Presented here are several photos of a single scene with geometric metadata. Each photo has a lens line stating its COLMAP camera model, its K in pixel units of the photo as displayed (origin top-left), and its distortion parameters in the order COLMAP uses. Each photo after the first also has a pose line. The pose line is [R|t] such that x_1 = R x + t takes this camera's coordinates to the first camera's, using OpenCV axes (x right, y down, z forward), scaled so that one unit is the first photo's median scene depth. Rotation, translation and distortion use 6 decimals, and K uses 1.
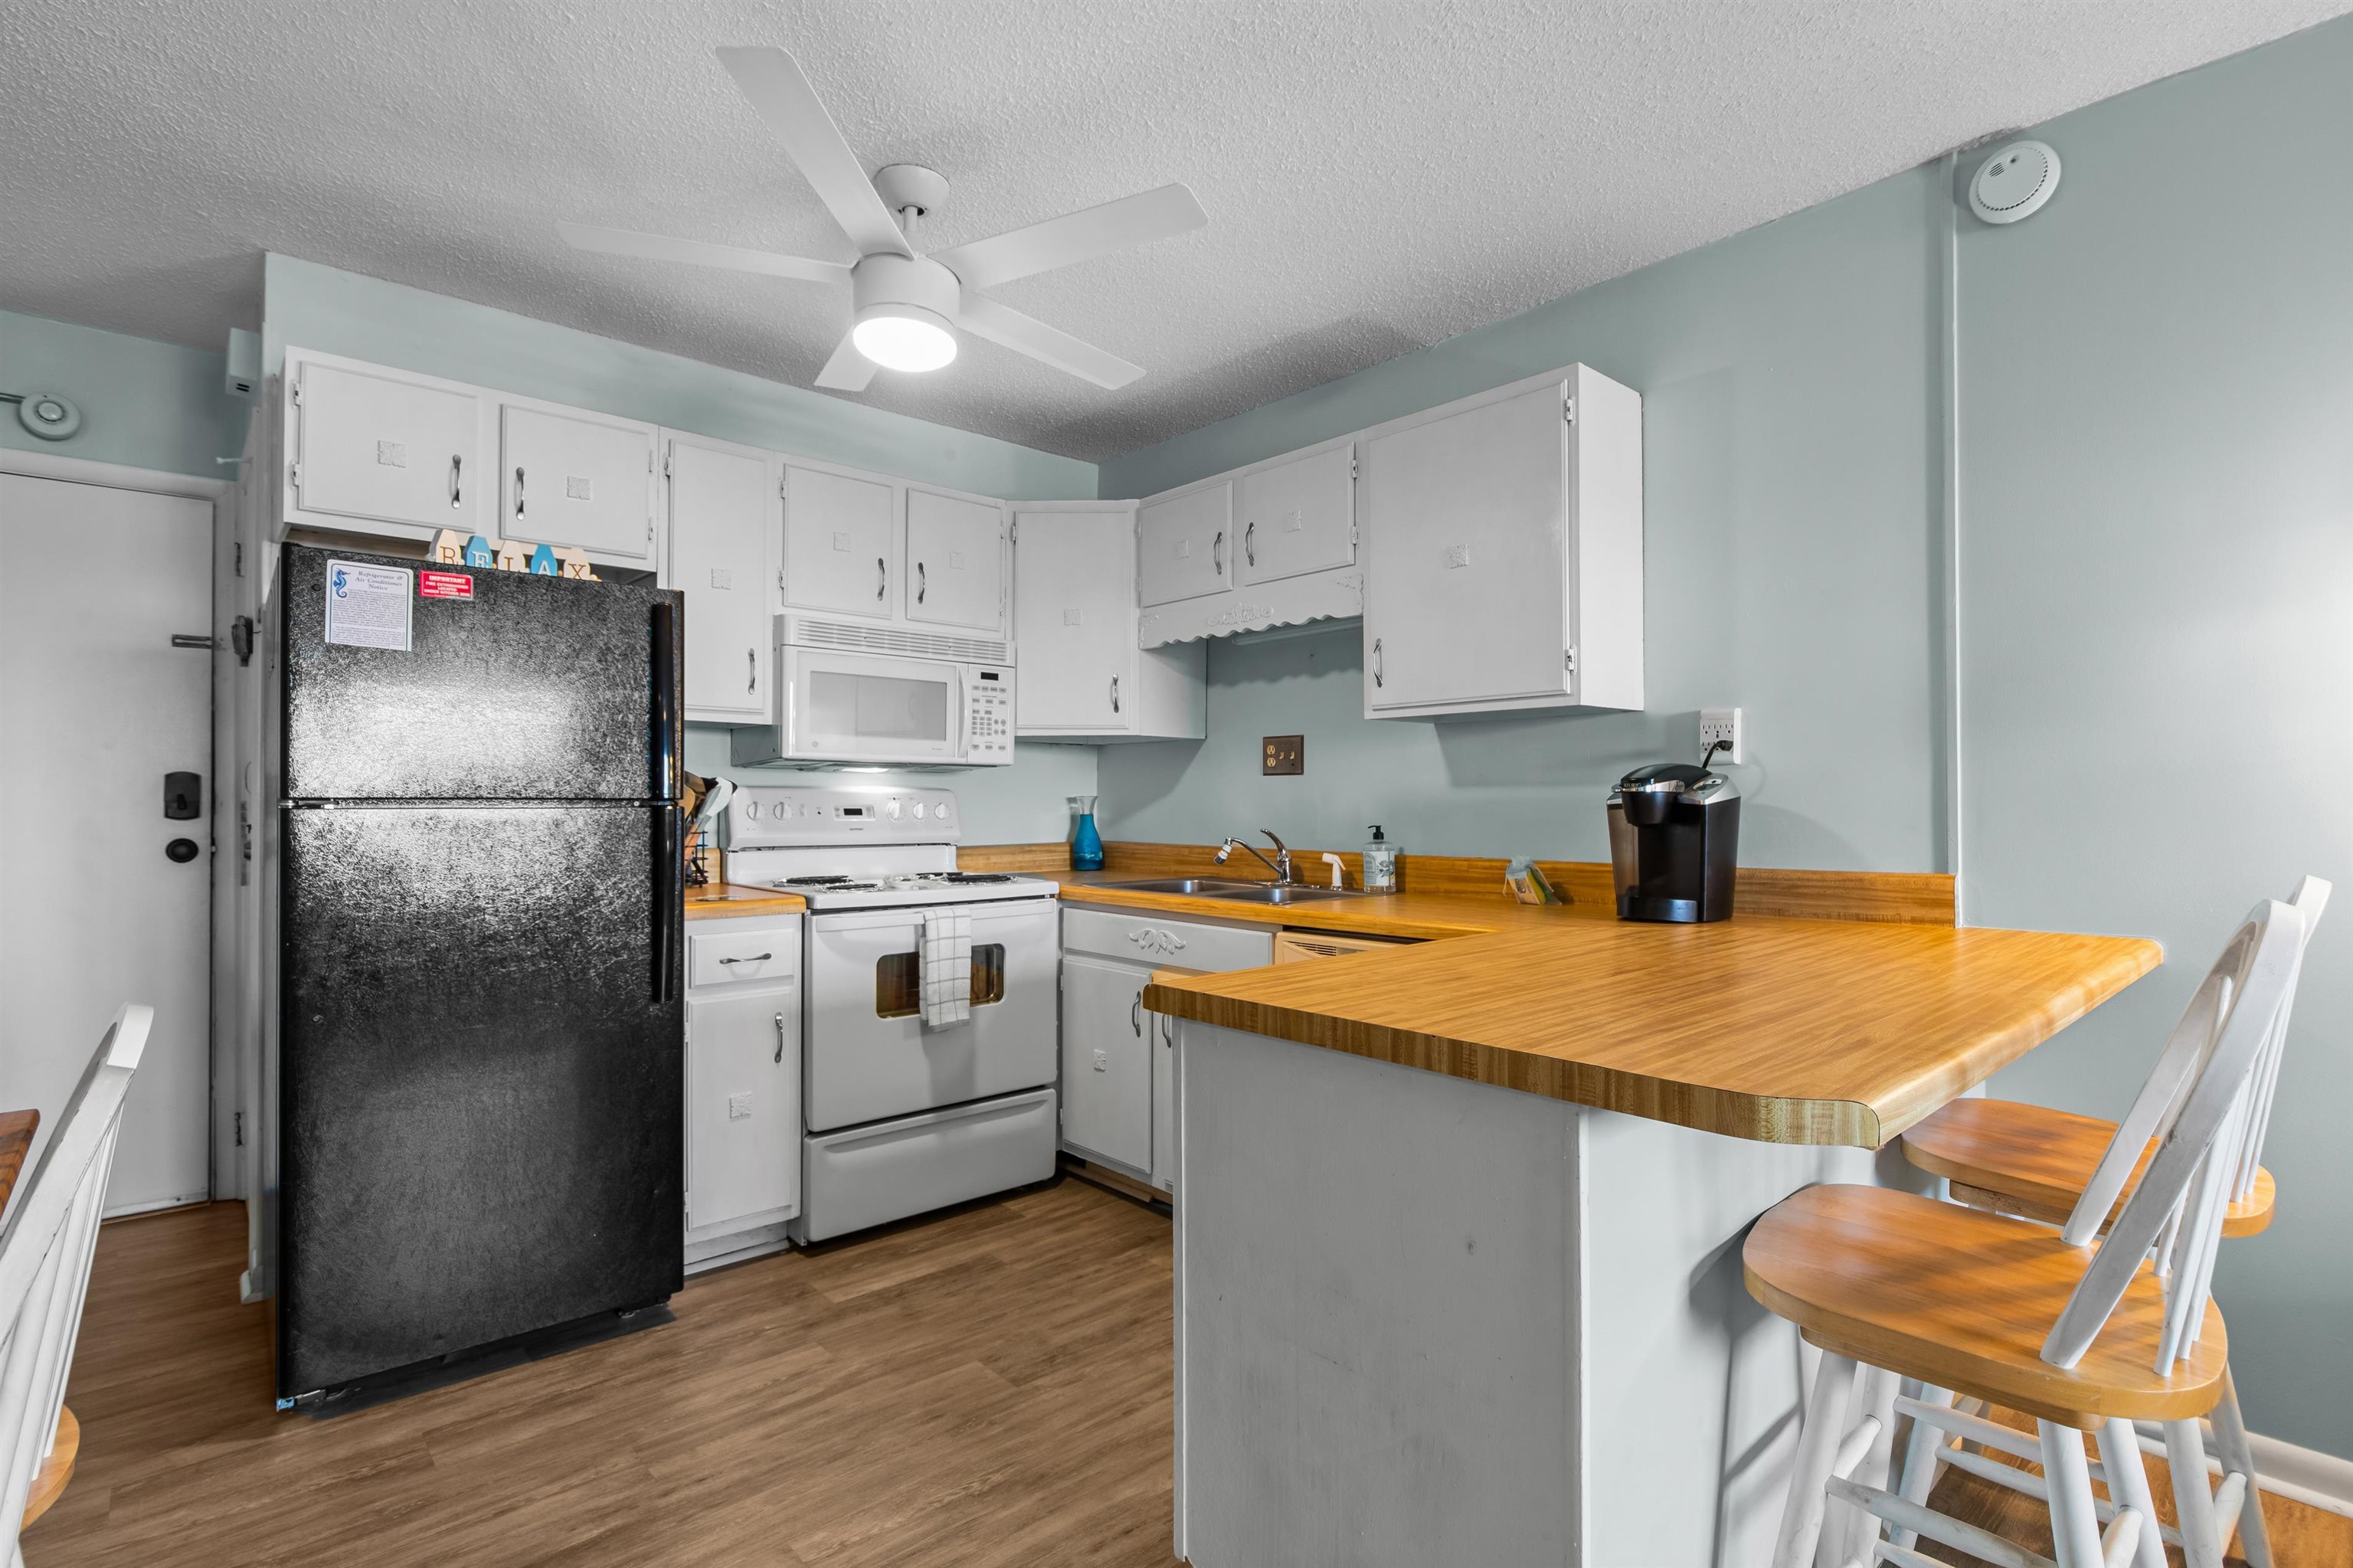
lens RADIAL K [[1134.2, 0, 1176.0], [0, 1134.2, 792.8], [0, 0, 1]] dist [0.000917, -0.000393]
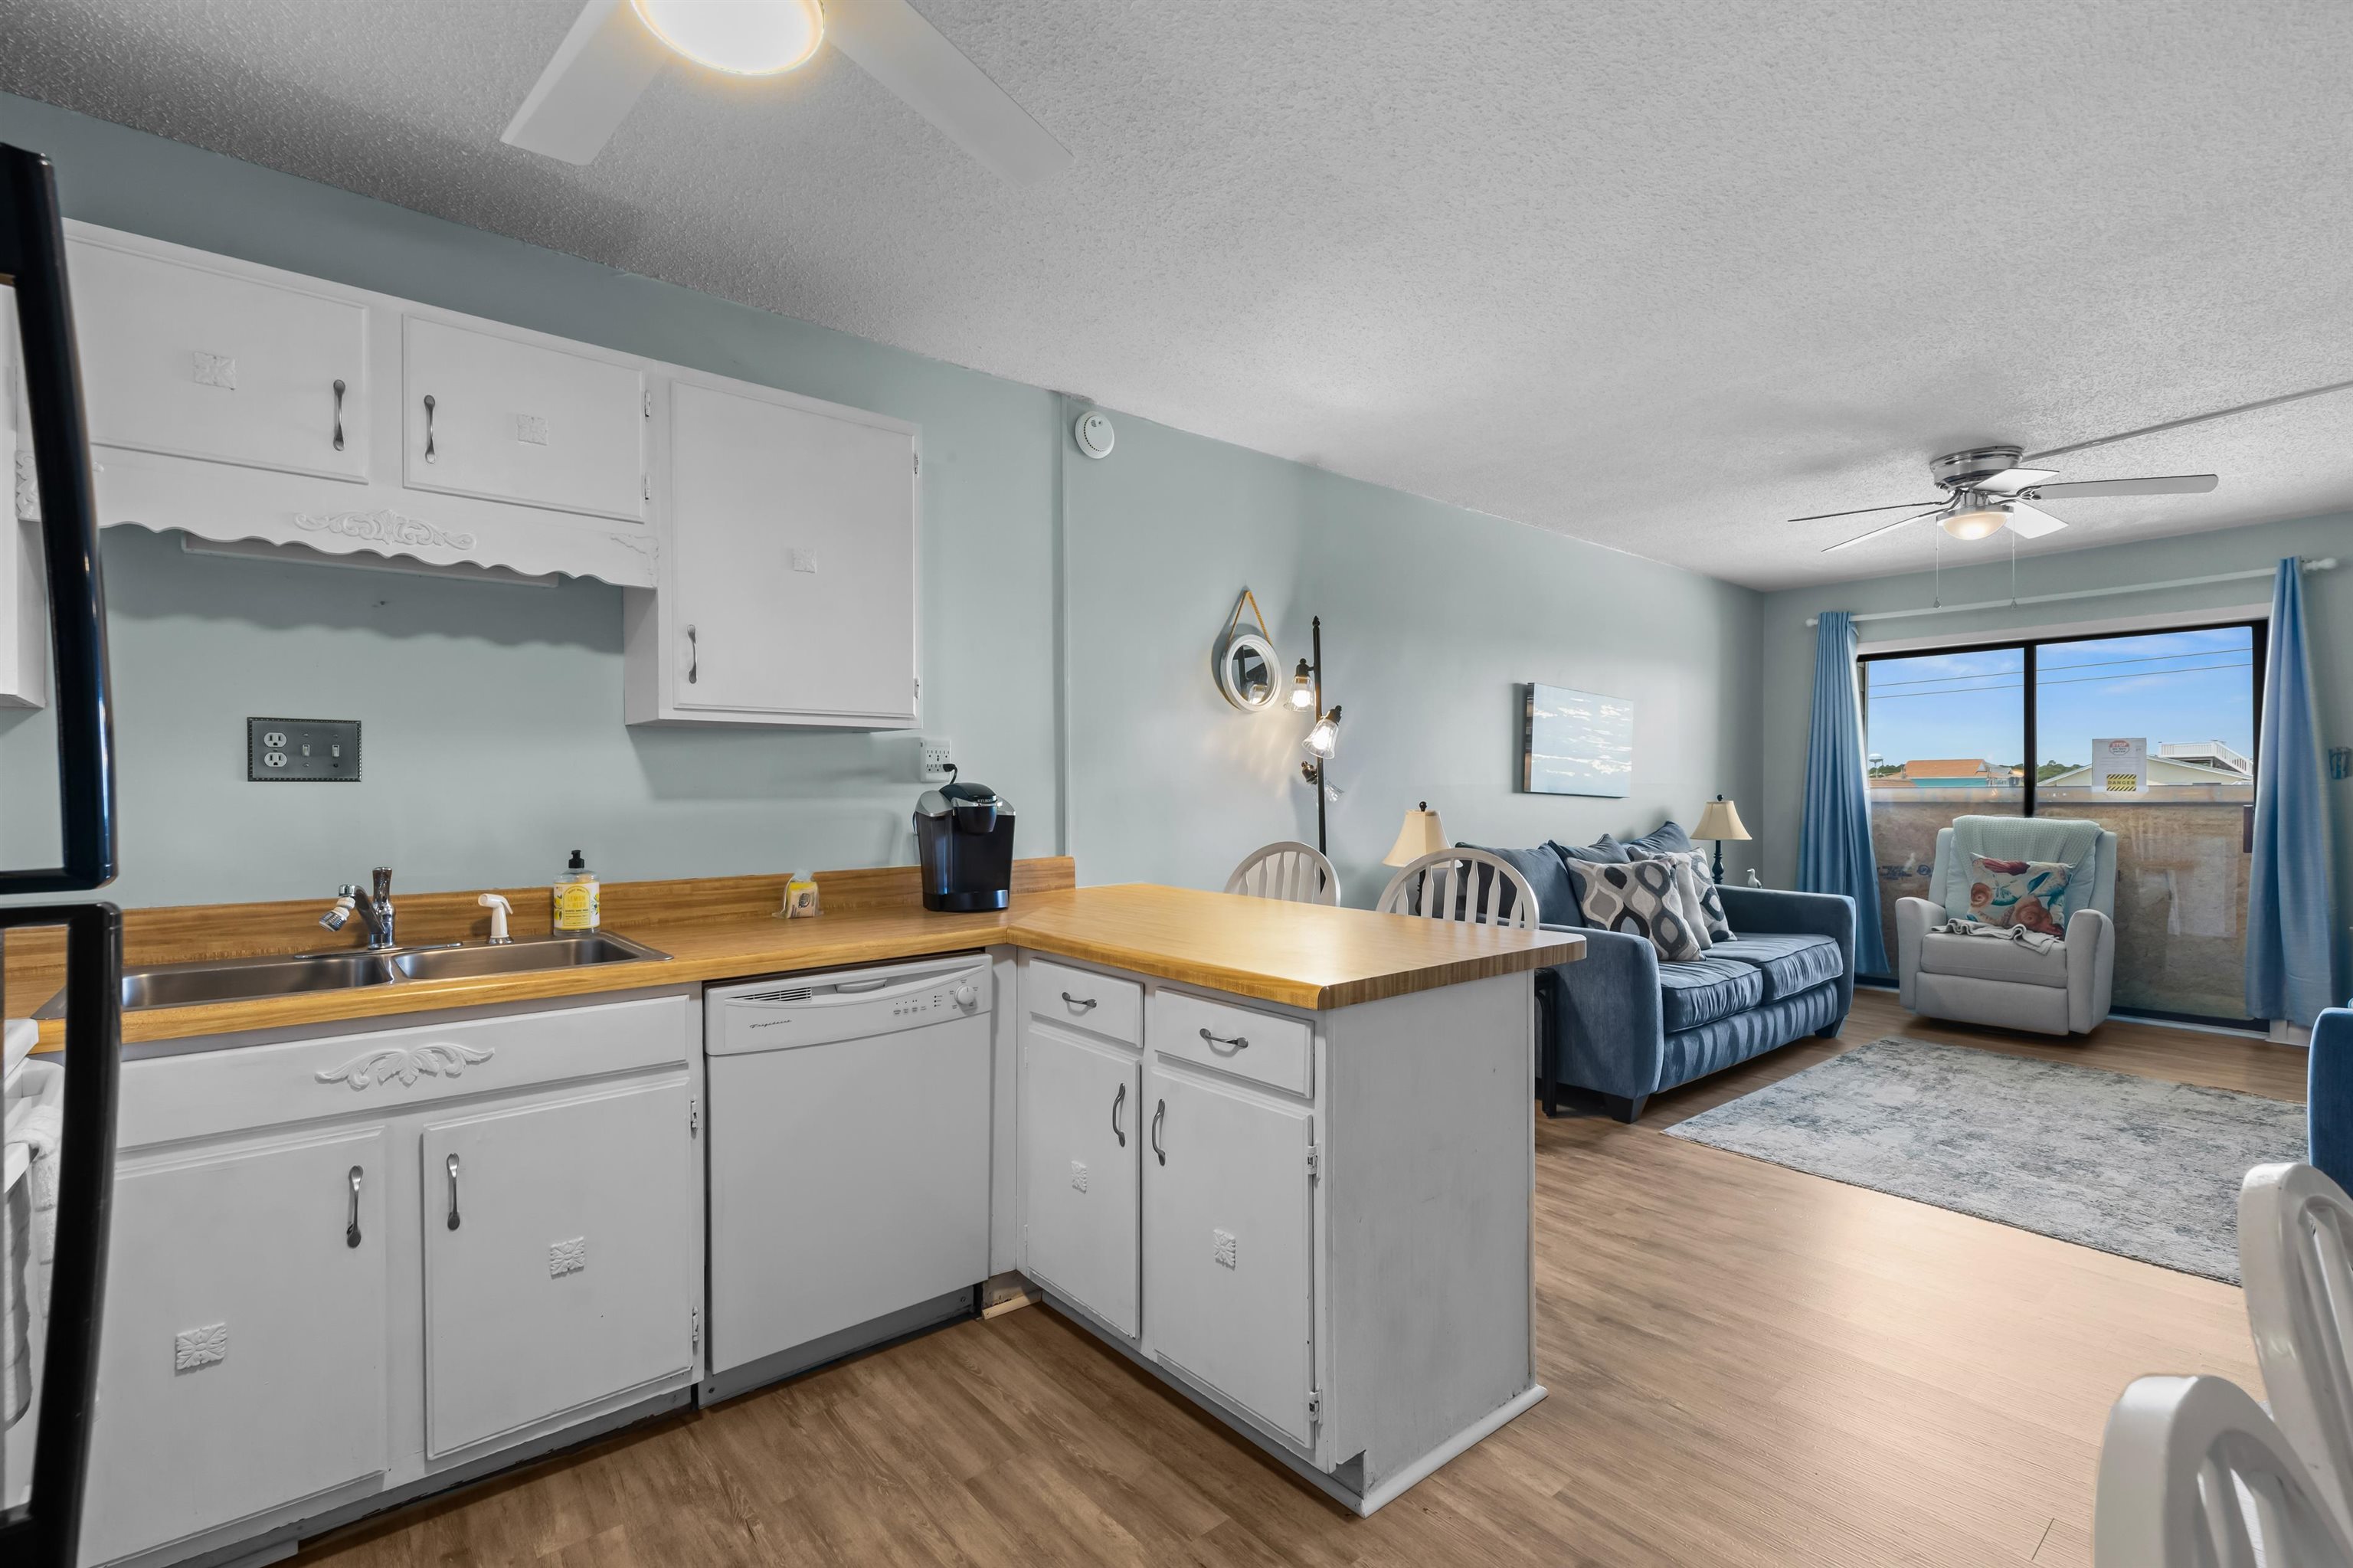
lens RADIAL K [[1069.5, 0, 1177.9], [0, 1069.5, 794.7], [0, 0, 1]] dist [0.002269, -0.000250]
pose [[0.024185, -0.002227, 0.999705, -0.452523], [-0.004289, 0.999988, 0.002331, -0.010687], [-0.999698, -0.004344, 0.024175, 0.466911]]
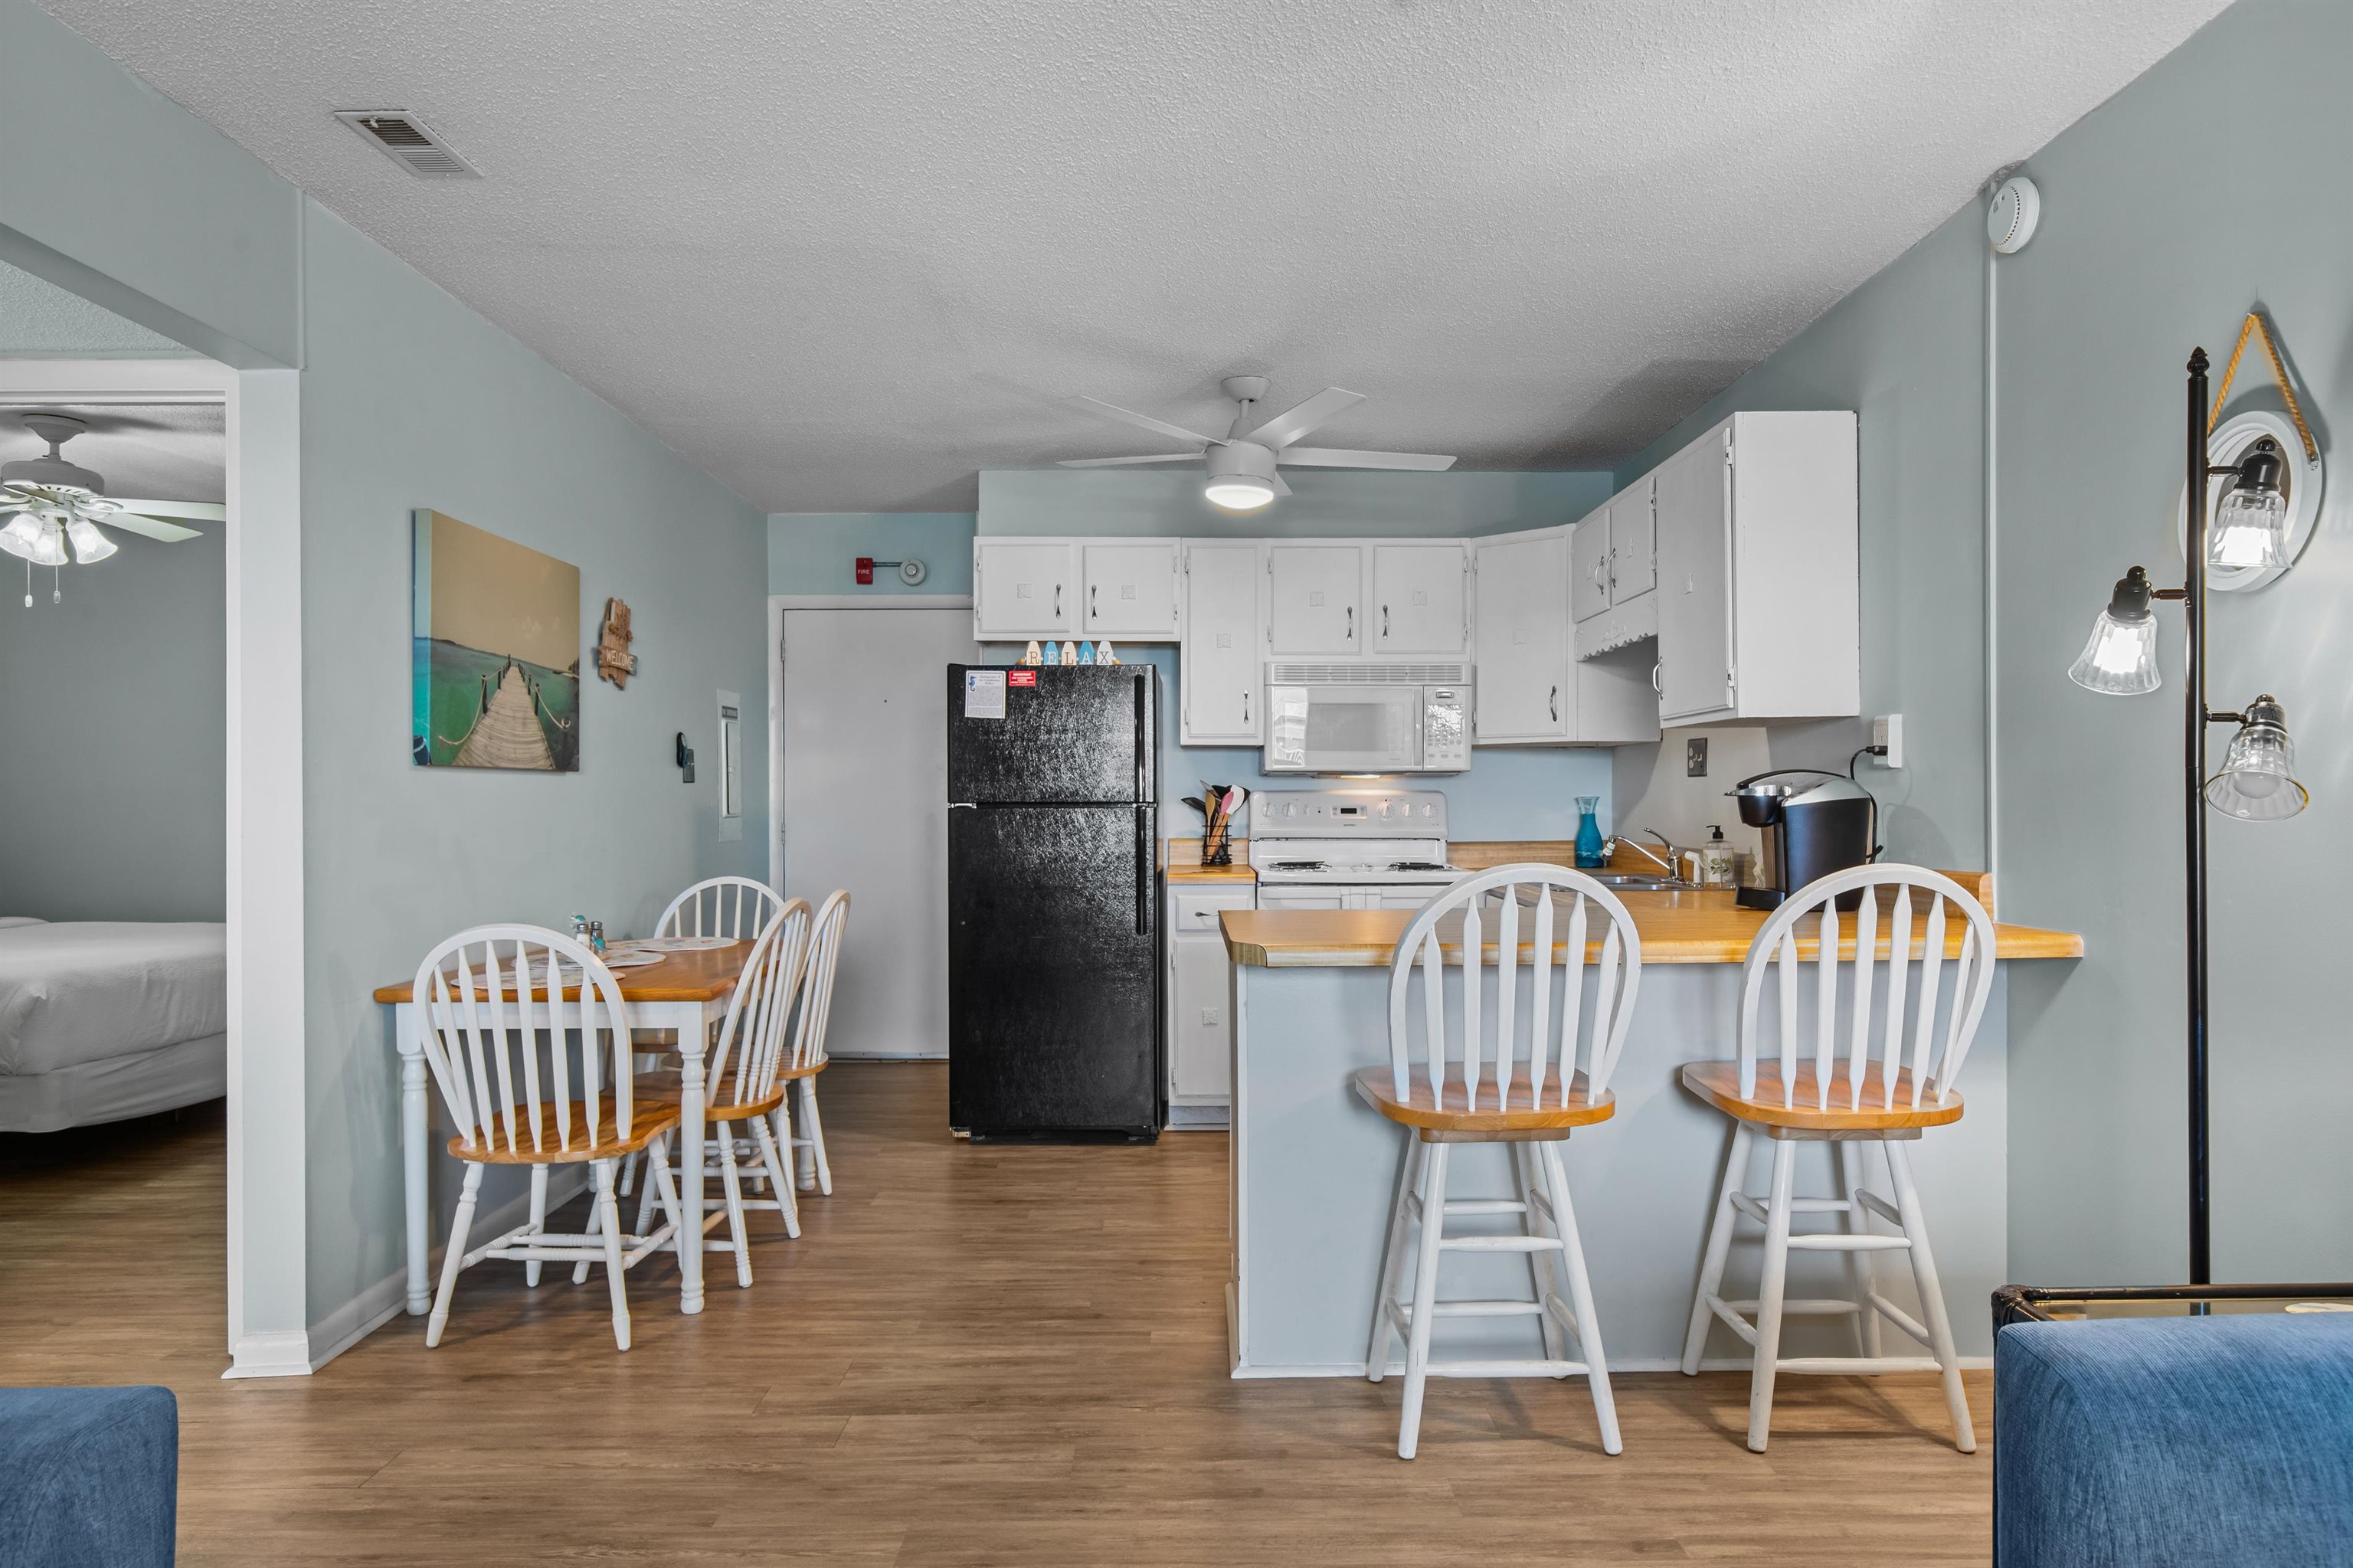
lens RADIAL K [[1530.2, 0, 1184.7], [0, 1530.2, 806.8], [0, 0, 1]] dist [0.005122, 0.002691]
pose [[0.748273, 0.000929, -0.663390, 0.619904], [0.009081, 0.999891, 0.011643, -0.007915], [0.663328, -0.014737, 0.748183, -0.325675]]
